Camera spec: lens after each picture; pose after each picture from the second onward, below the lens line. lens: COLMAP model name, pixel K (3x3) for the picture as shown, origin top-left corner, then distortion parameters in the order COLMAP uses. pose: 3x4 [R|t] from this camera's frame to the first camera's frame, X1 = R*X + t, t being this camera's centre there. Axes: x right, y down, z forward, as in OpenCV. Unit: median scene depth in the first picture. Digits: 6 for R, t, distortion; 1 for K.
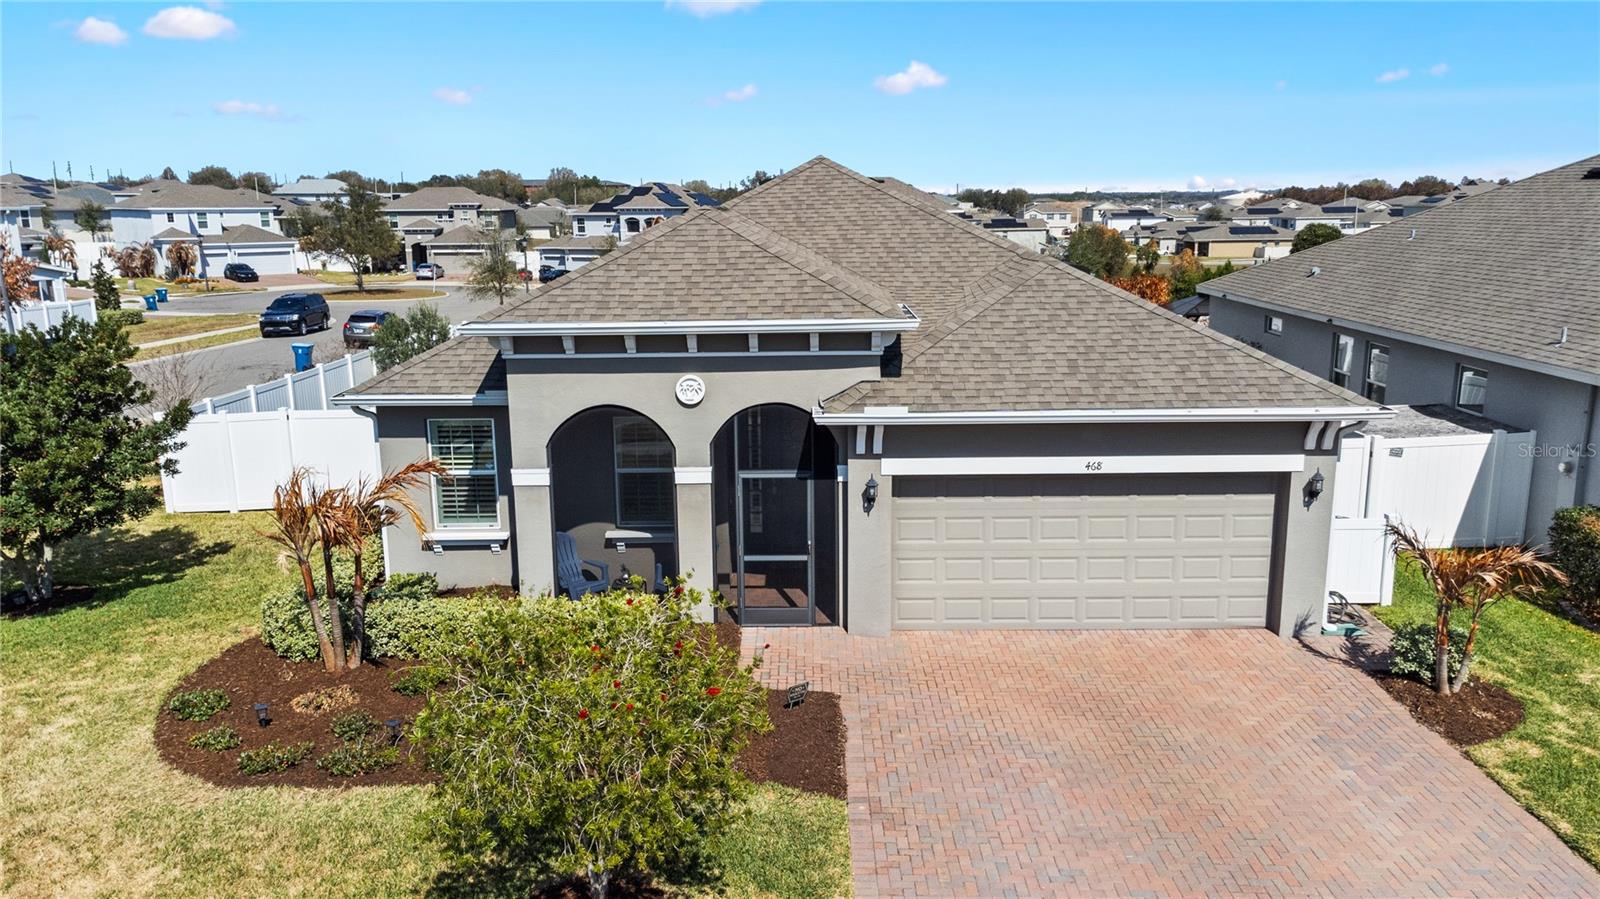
lens RADIAL K [[1178.9, 0, 800.0], [0, 1178.9, 449.5], [0, 0, 1]] dist [0.059946, 0.002170]
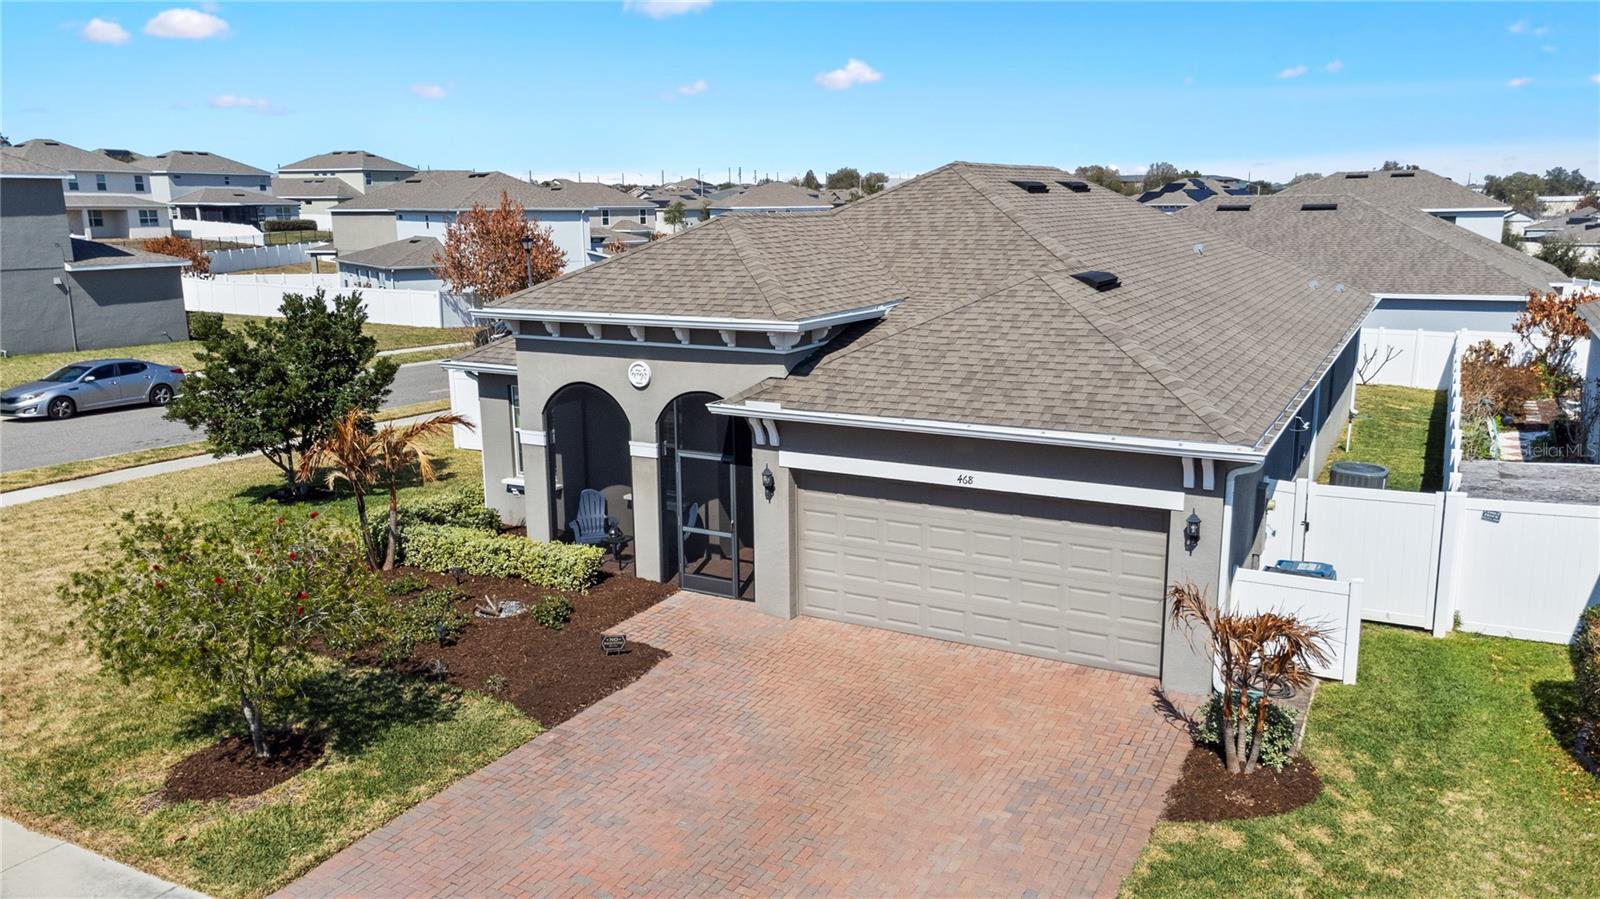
lens RADIAL K [[1178.9, 0, 800.0], [0, 1178.9, 449.5], [0, 0, 1]] dist [0.059946, 0.002170]
pose [[0.881361, 0.099419, -0.461865, 0.575942], [-0.097590, 0.994835, 0.027917, -0.025073], [0.462255, 0.020468, 0.886511, 0.058586]]
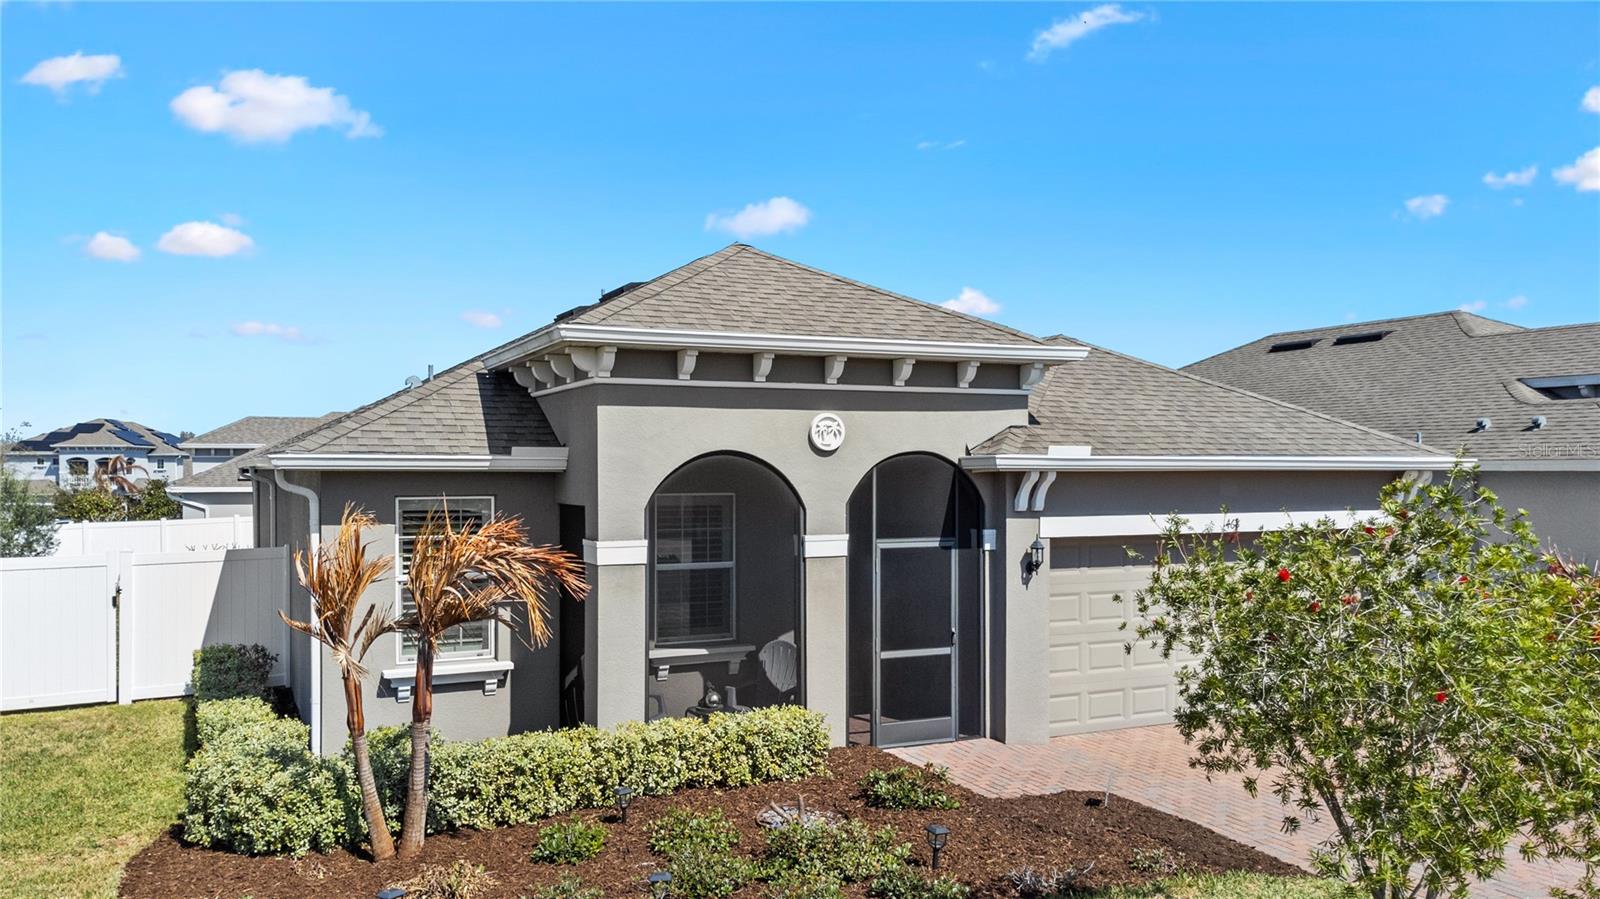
lens RADIAL K [[1196.2, 0, 793.5], [0, 1196.2, 494.7], [0, 0, 1]] dist [0.060334, 0.000376]
pose [[0.902385, 0.000532, 0.430931, -0.448640], [0.081531, 0.981728, -0.171941, 0.122359], [-0.423149, 0.190291, 0.885852, 0.319142]]
